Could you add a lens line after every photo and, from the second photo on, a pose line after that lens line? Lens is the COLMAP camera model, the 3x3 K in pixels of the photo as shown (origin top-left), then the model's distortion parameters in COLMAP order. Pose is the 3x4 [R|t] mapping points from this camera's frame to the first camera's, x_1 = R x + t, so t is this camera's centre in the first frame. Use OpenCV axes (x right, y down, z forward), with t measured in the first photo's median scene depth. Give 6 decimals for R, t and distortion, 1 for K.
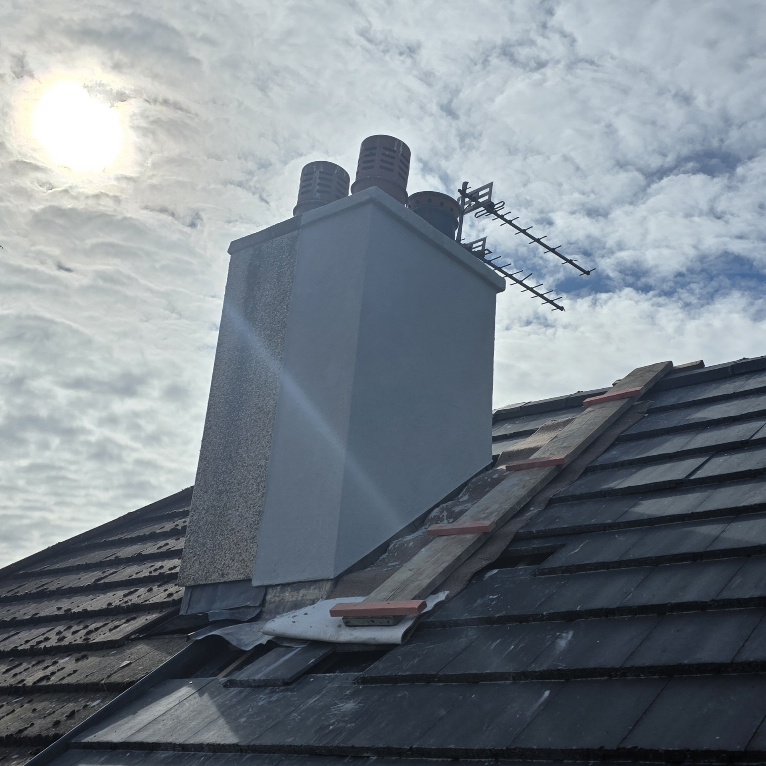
lens RADIAL K [[1083.6, 0, 383.0], [0, 1083.6, 383.0], [0, 0, 1]] dist [0.110261, -0.128746]
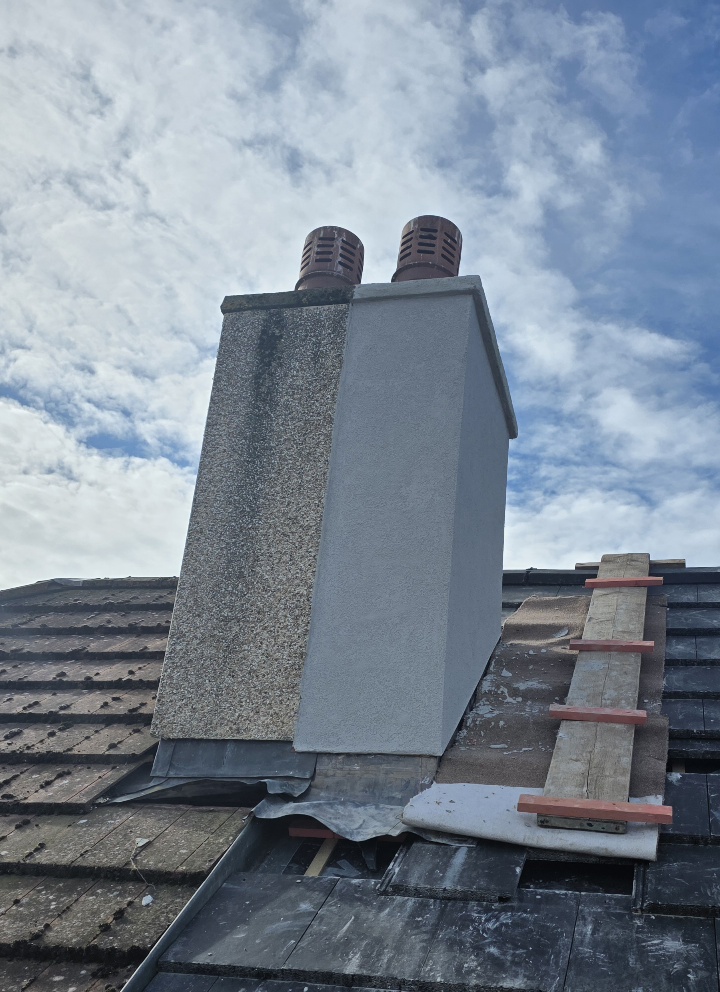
lens RADIAL K [[1139.9, 0, 359.9], [0, 1139.9, 540.6], [0, 0, 1]] dist [0.096514, -0.012734]
pose [[0.899841, 0.187254, 0.393982, -0.400324], [-0.183531, 0.981866, -0.047488, 0.070747], [-0.395730, -0.029576, 0.917891, 0.254908]]
